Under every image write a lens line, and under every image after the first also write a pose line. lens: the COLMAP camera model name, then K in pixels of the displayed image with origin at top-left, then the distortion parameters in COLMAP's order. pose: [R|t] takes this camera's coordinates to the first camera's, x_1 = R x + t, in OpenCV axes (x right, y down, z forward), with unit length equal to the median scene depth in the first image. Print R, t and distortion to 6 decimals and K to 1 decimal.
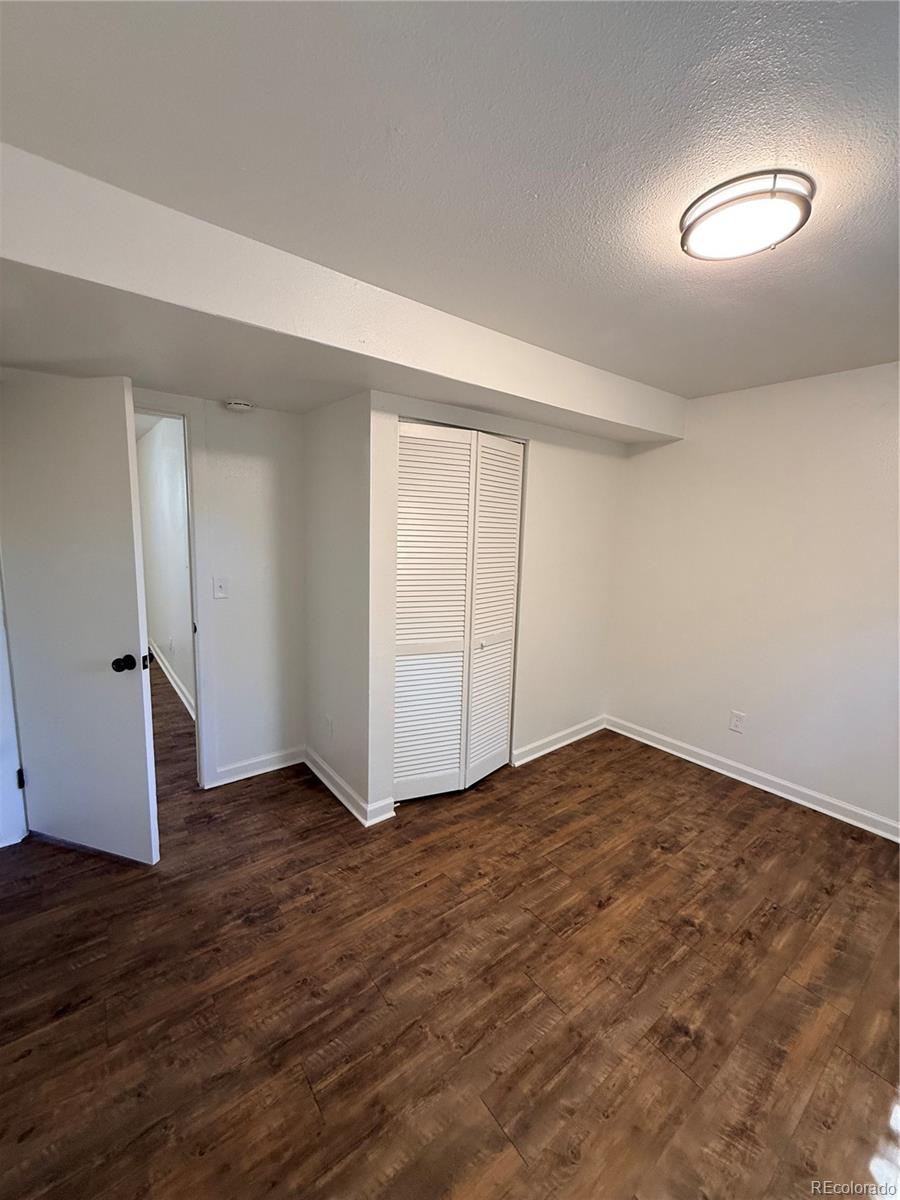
lens RADIAL K [[480.1, 0, 454.2], [0, 480.1, 597.0], [0, 0, 1]] dist [0.000996, 0.000429]
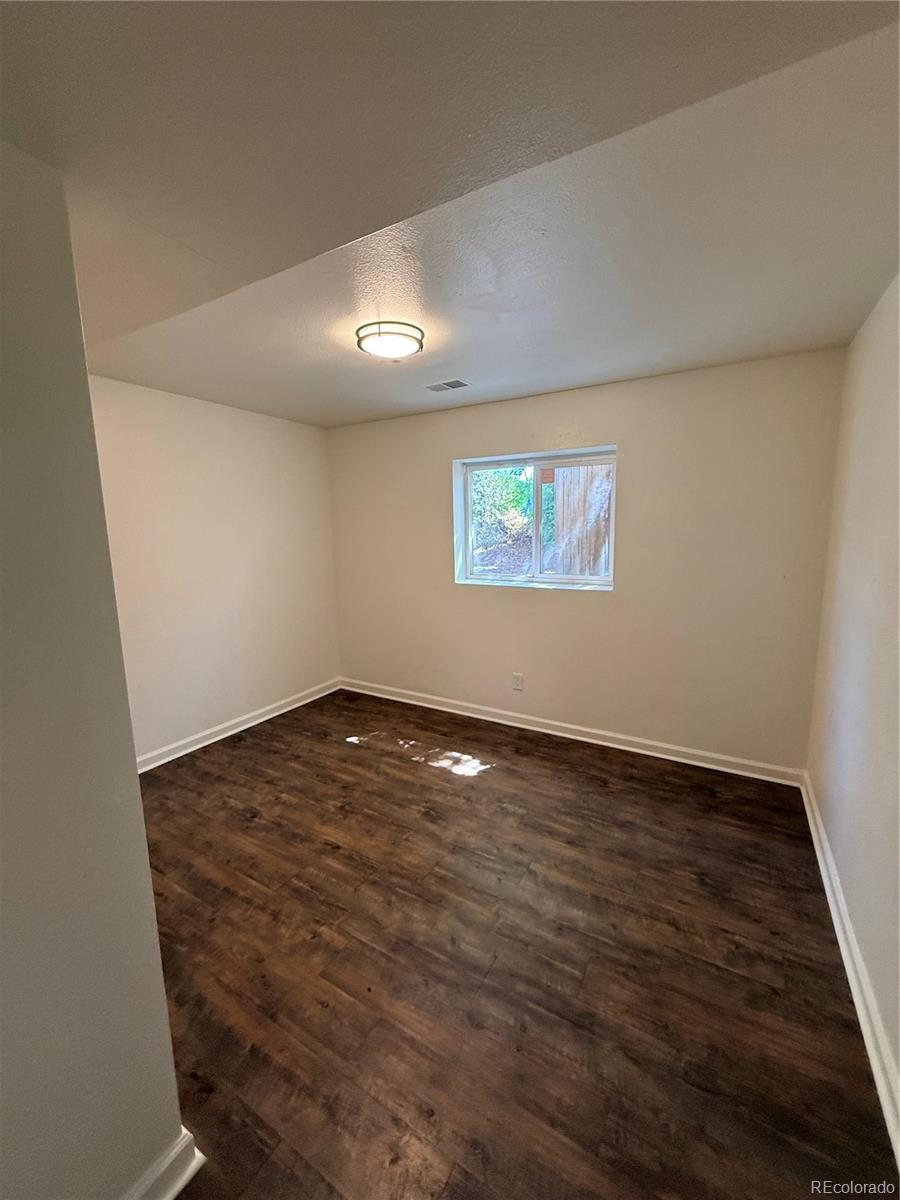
lens RADIAL K [[480.1, 0, 454.2], [0, 480.1, 597.0], [0, 0, 1]] dist [0.000996, 0.000429]
pose [[-0.369307, -0.158708, 0.915655, -0.853668], [0.138171, 0.964980, 0.222985, -0.175691], [-0.918978, 0.208867, -0.334445, 1.126066]]
